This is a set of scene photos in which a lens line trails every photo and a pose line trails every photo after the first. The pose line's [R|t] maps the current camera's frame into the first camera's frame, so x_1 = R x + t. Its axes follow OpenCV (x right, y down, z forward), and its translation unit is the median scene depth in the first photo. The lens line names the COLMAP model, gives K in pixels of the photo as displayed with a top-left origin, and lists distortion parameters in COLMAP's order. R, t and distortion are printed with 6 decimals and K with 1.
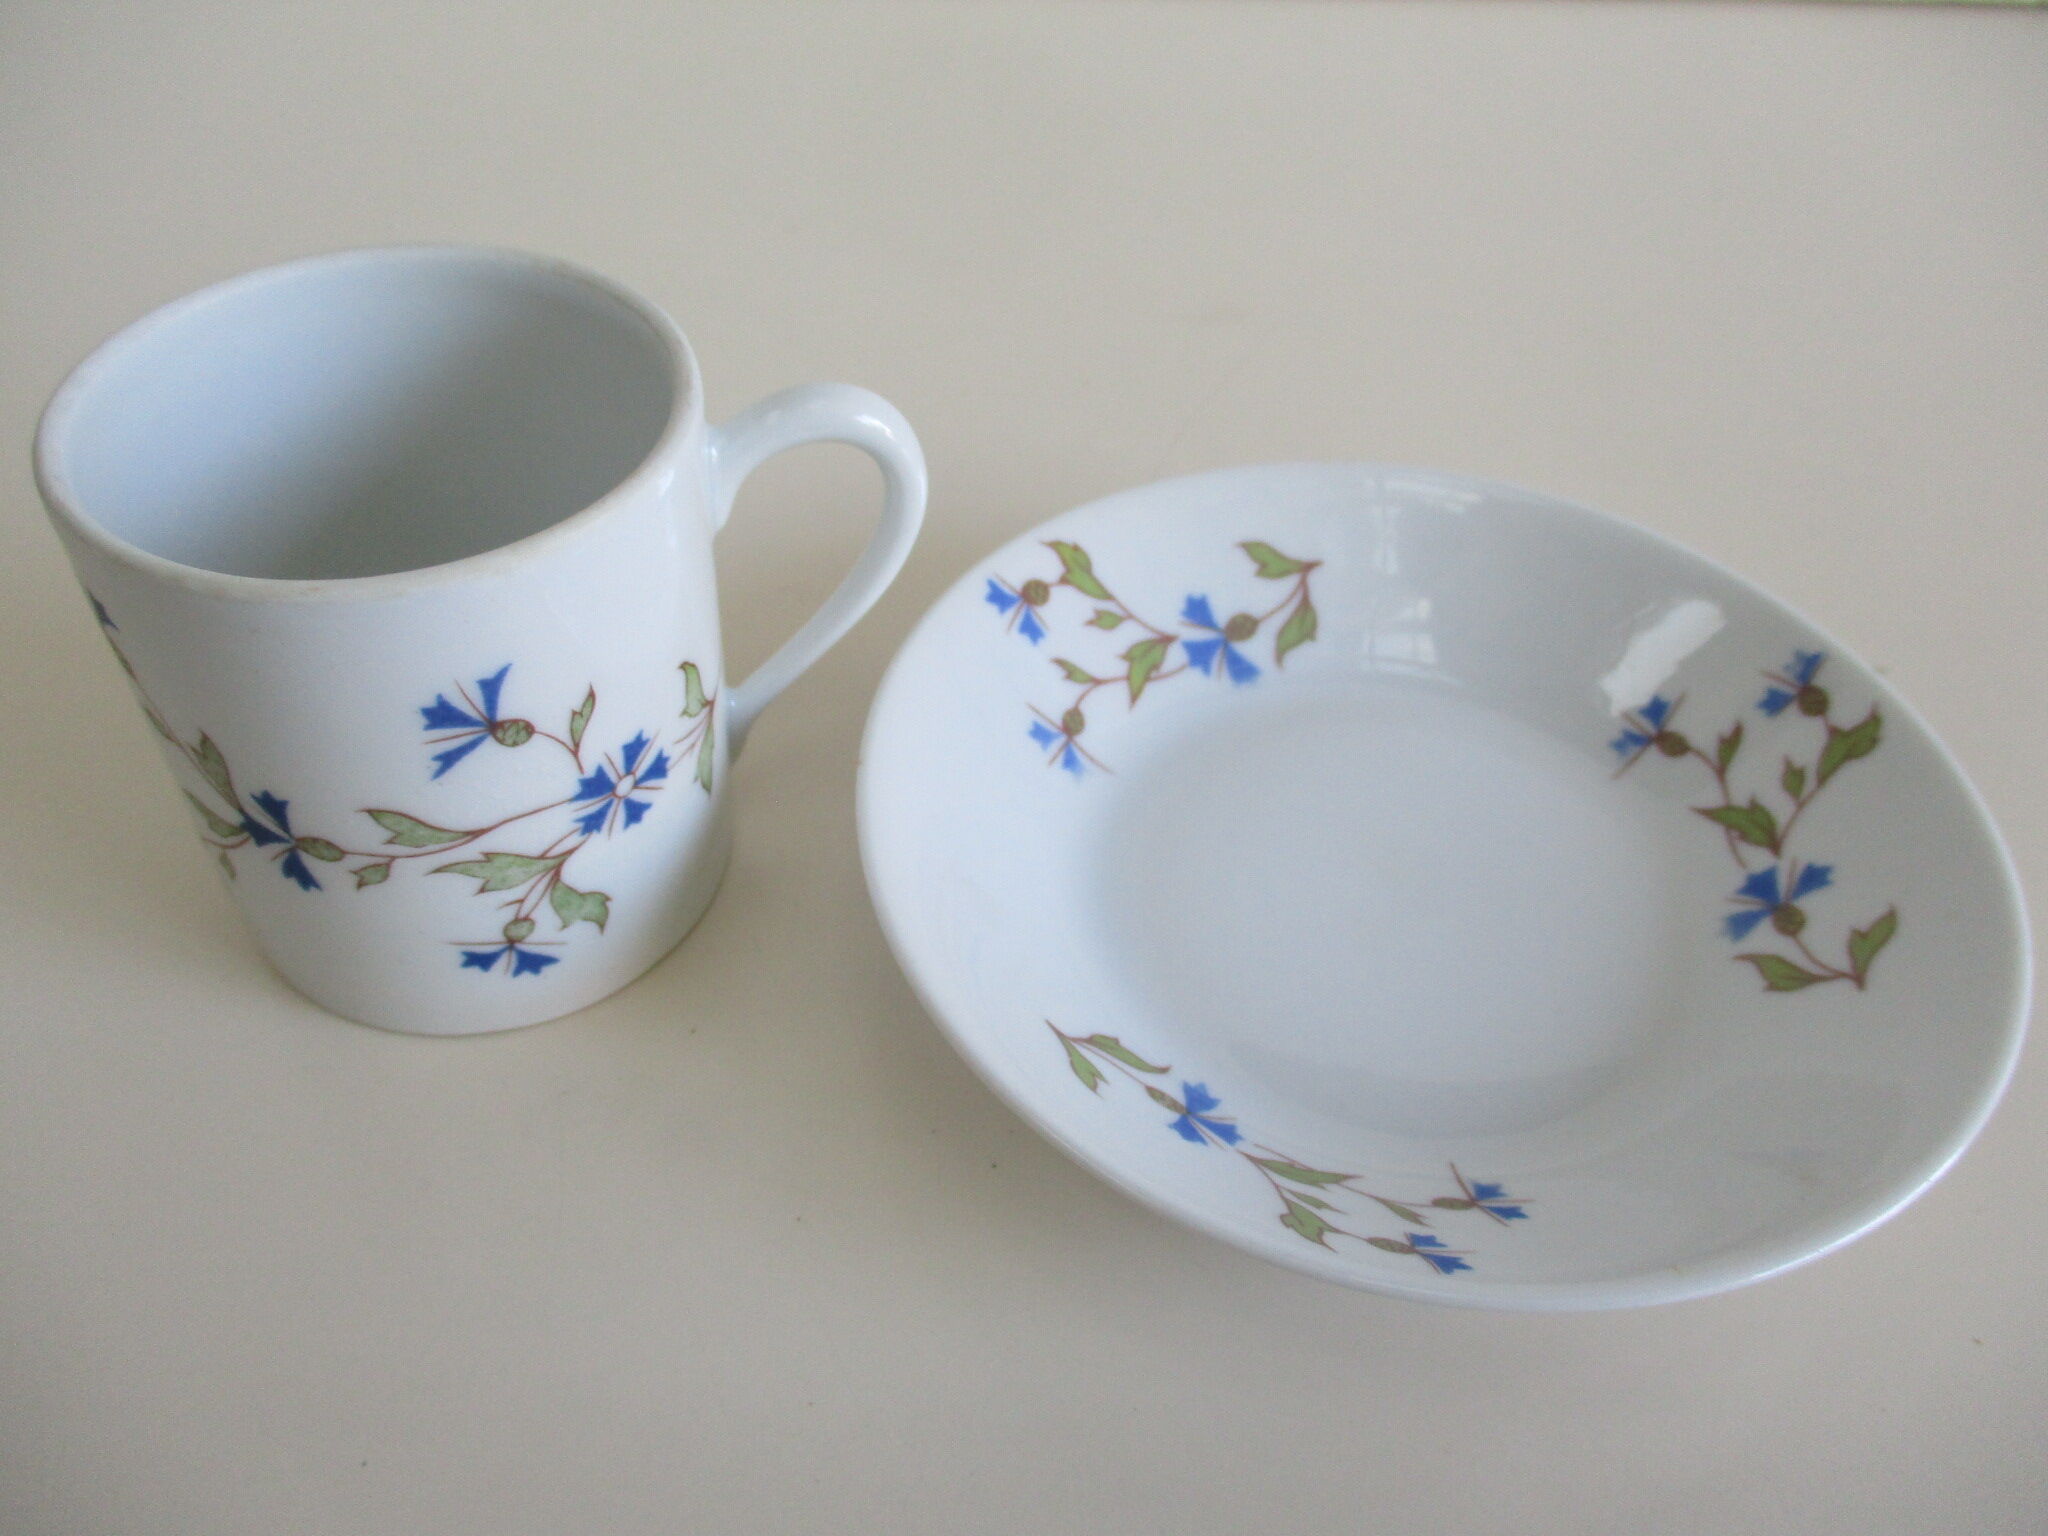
lens RADIAL K [[1661.8, 0, 1038.8], [0, 1661.8, 770.6], [0, 0, 1]] dist [-0.036047, 0.008589]
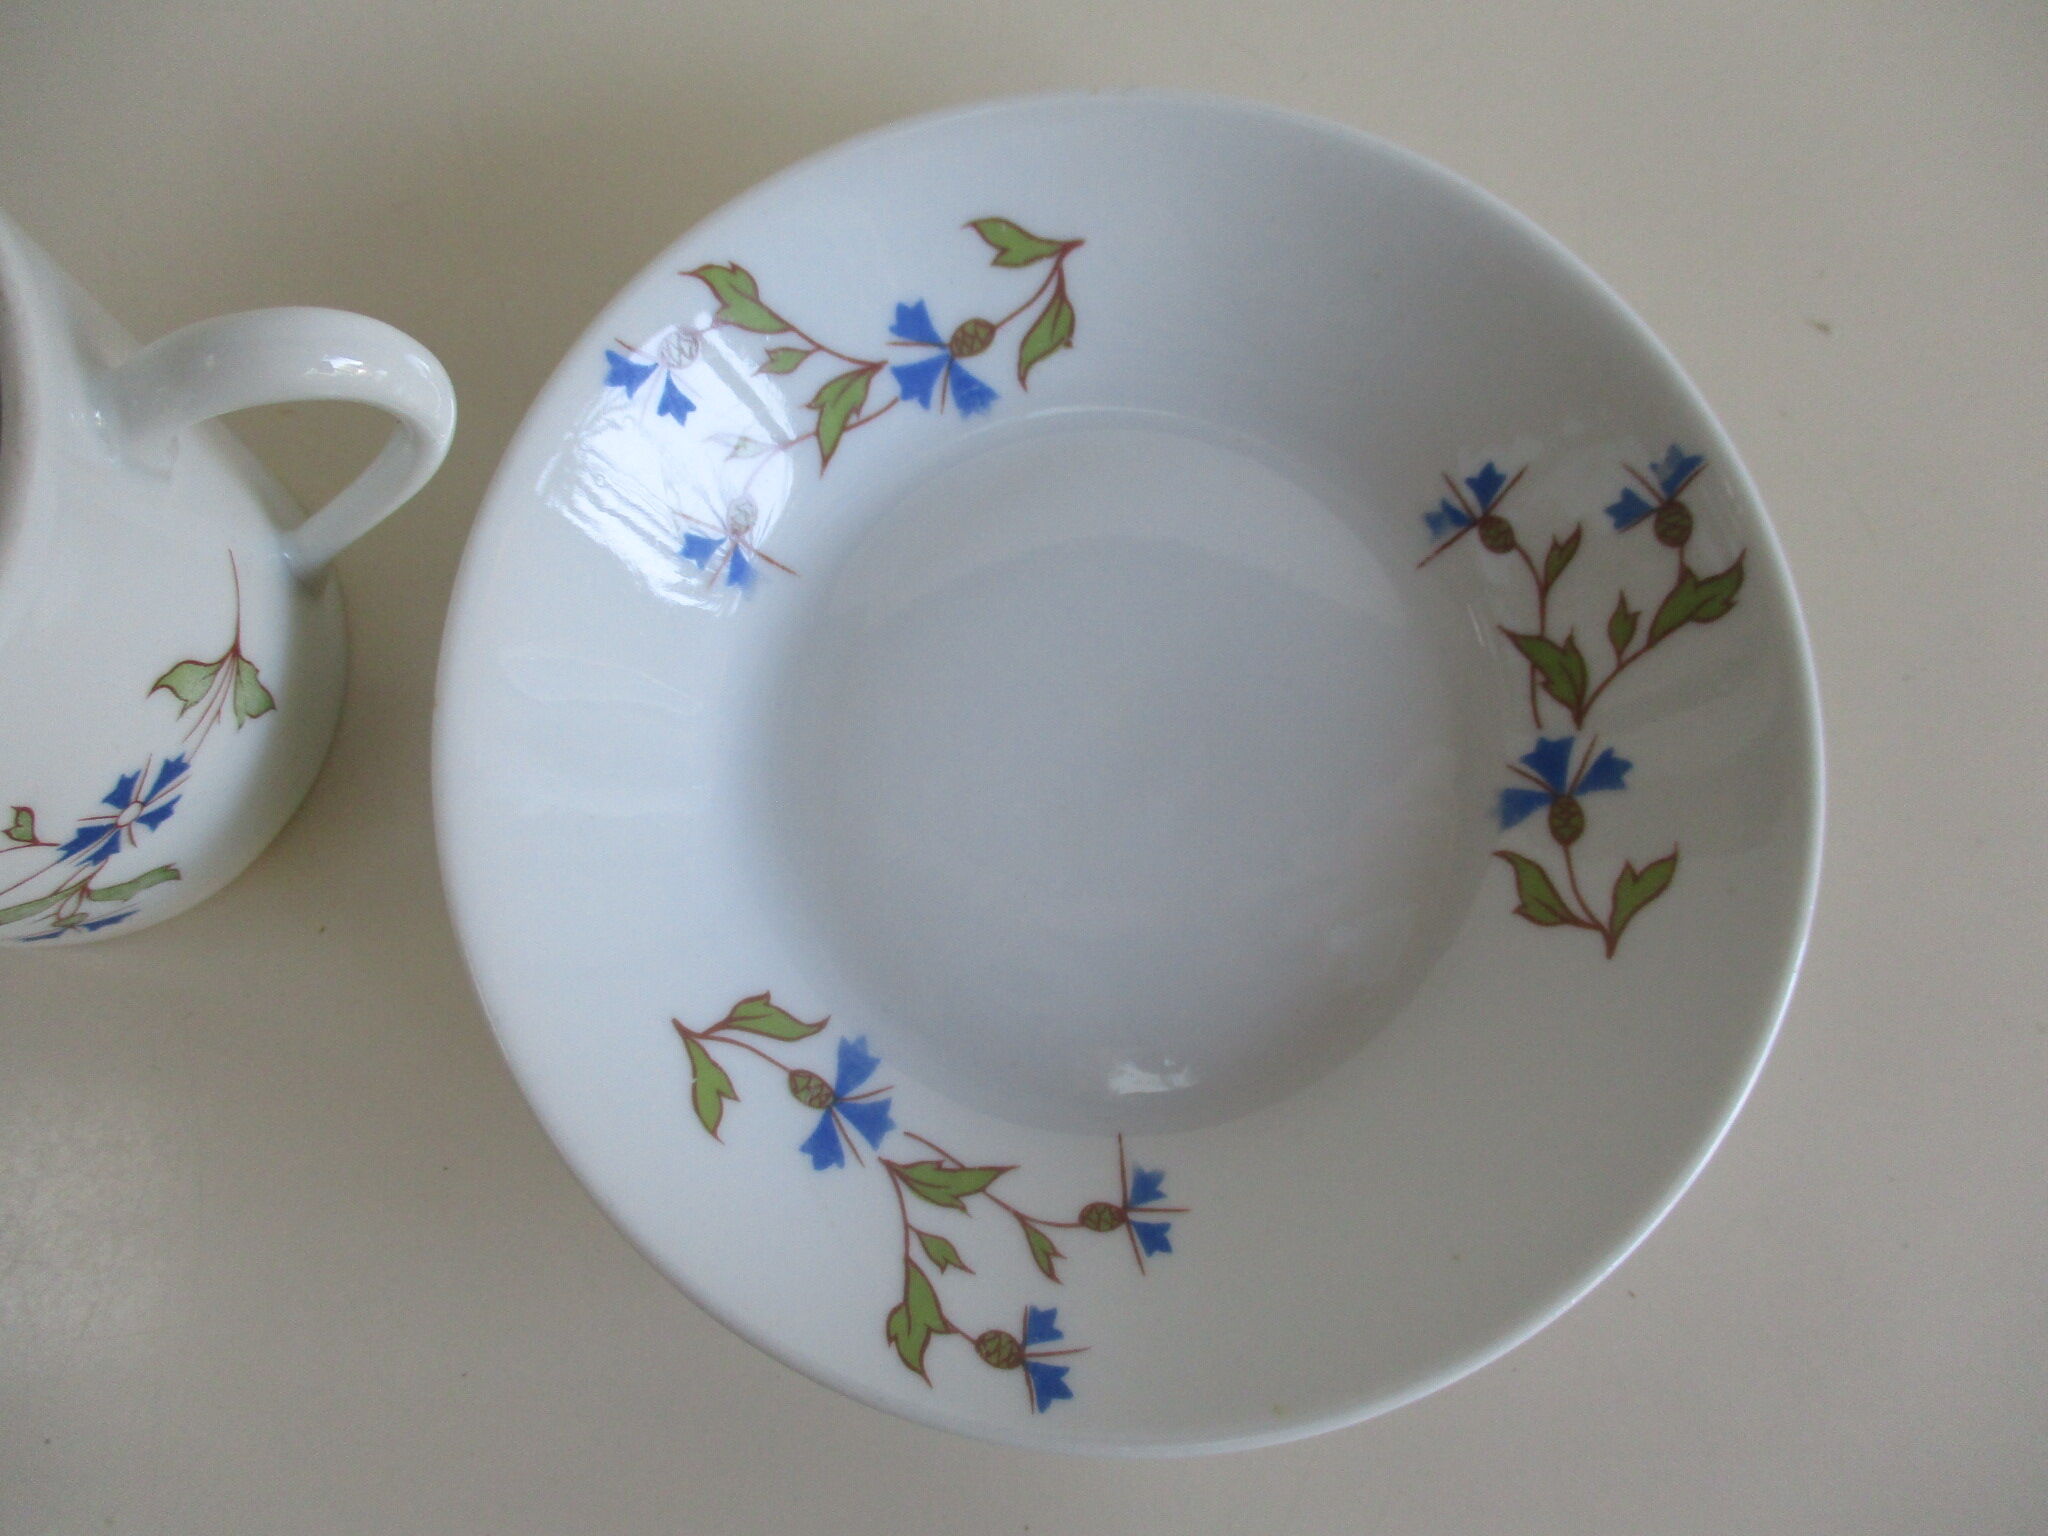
lens RADIAL K [[1661.8, 0, 1025.5], [0, 1661.8, 776.6], [0, 0, 1]] dist [-0.036047, 0.008589]
pose [[0.999932, 0.004419, -0.010826, 0.170021], [0.002620, 0.817615, 0.575759, -0.393805], [0.011396, -0.575748, 0.817548, 0.284878]]
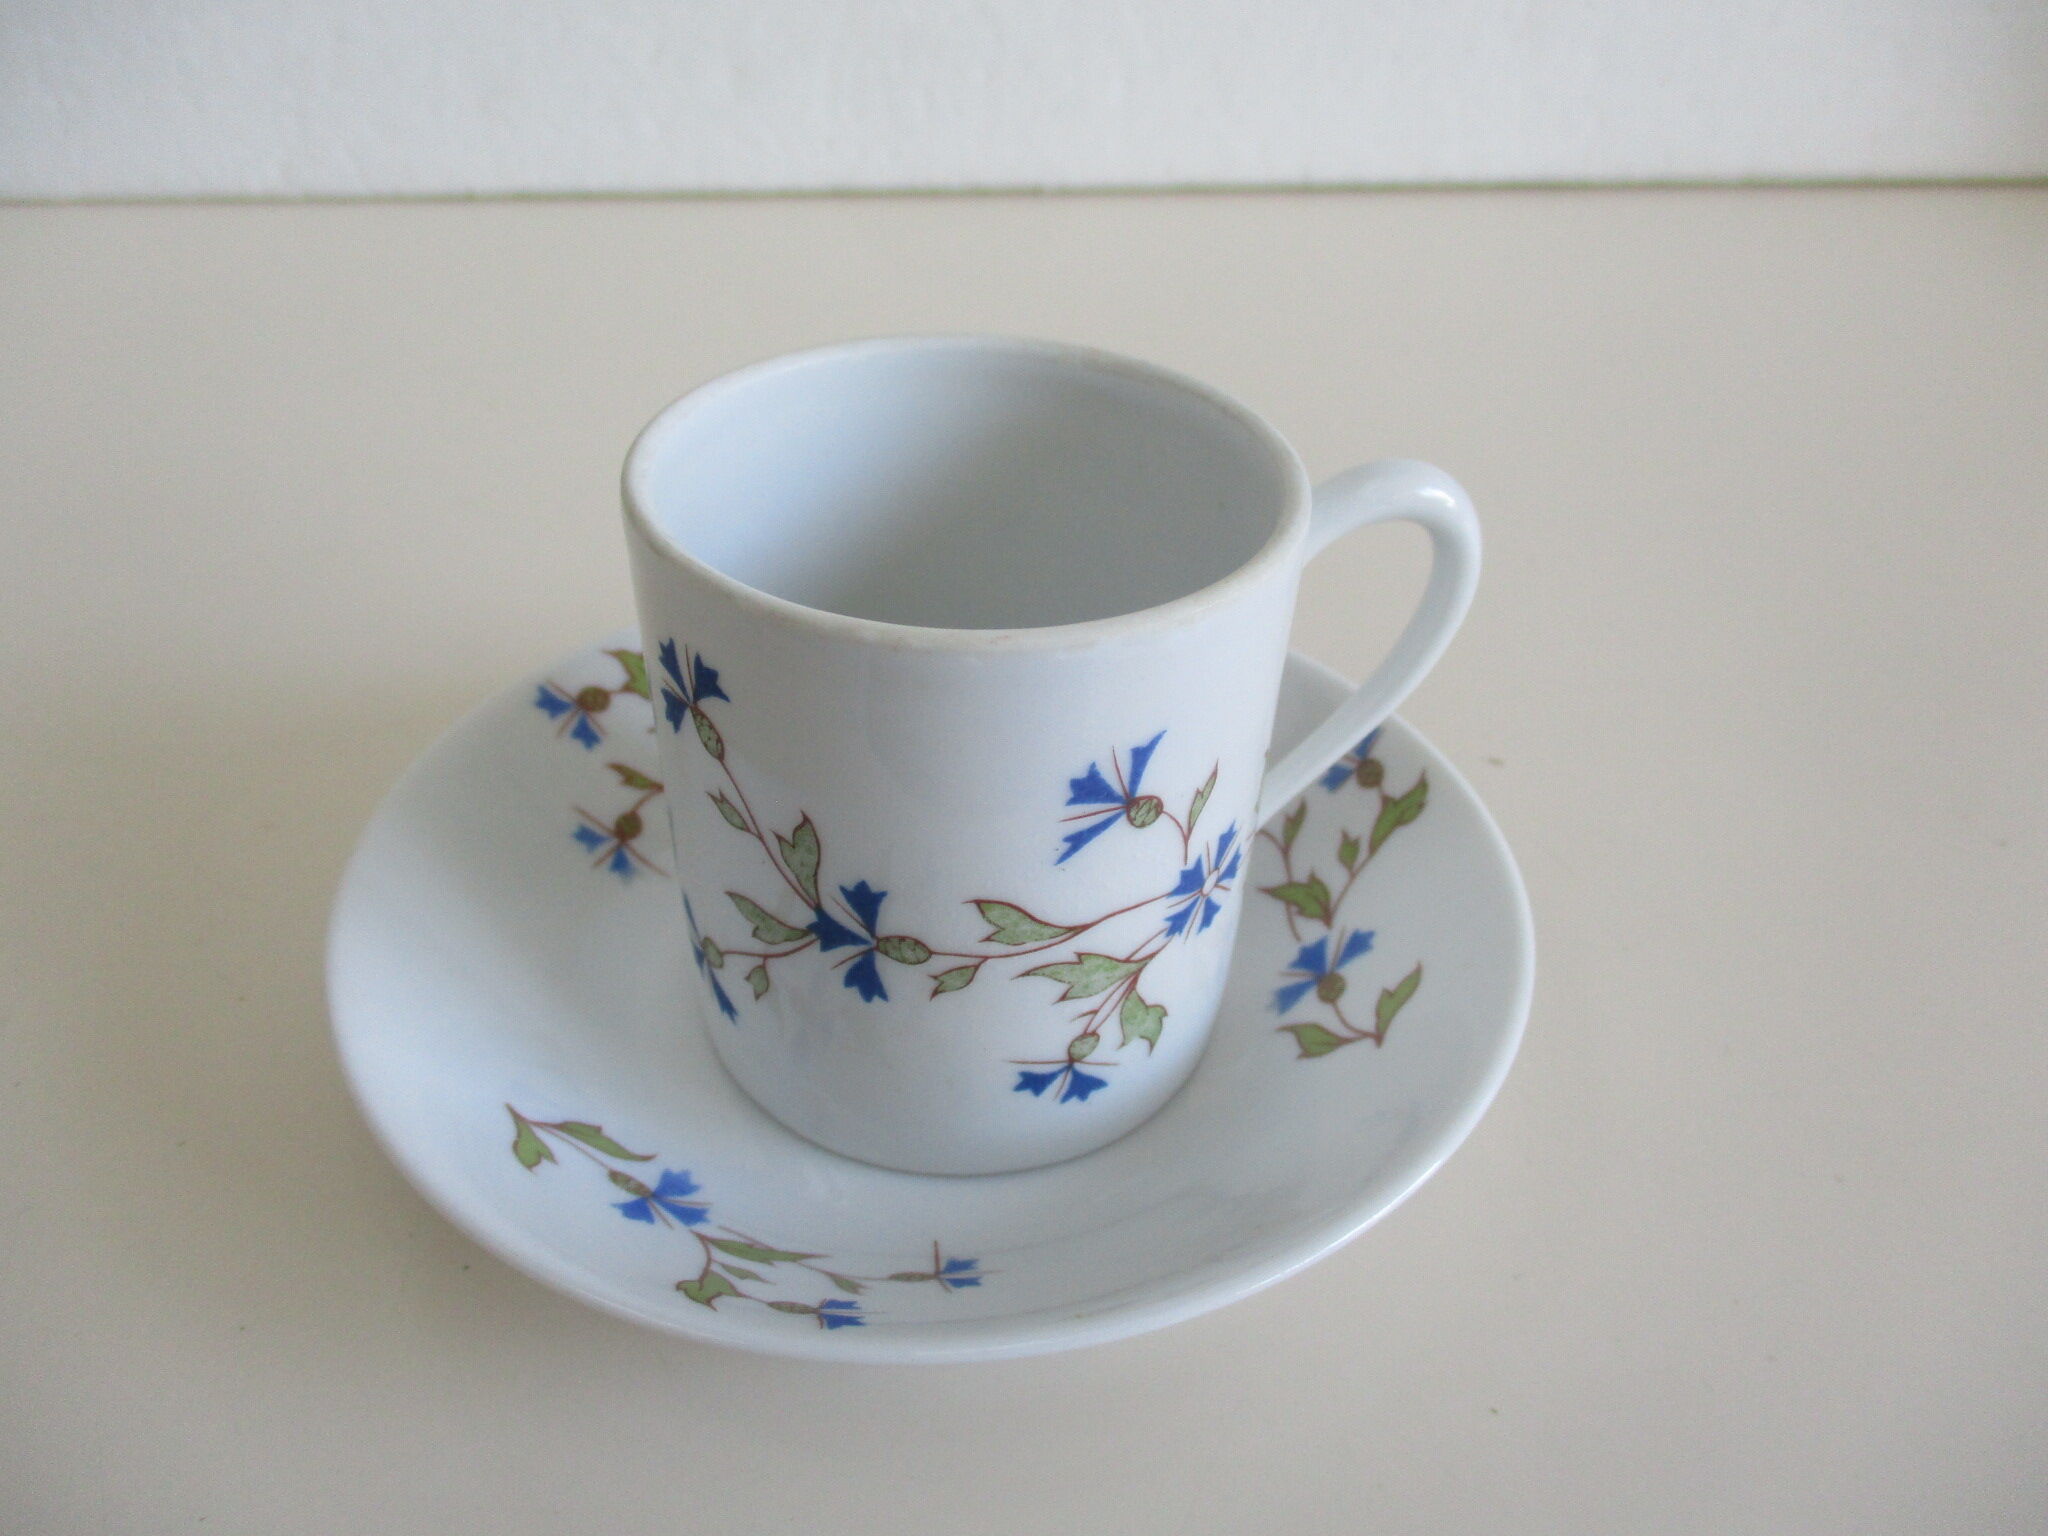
lens RADIAL K [[1661.8, 0, 1028.8], [0, 1661.8, 784.1], [0, 0, 1]] dist [-0.036047, 0.008589]
pose [[0.999052, -0.035929, 0.024596, 0.239460], [0.038913, 0.990198, -0.134144, 0.089028], [-0.019535, 0.134974, 0.990657, 0.020427]]
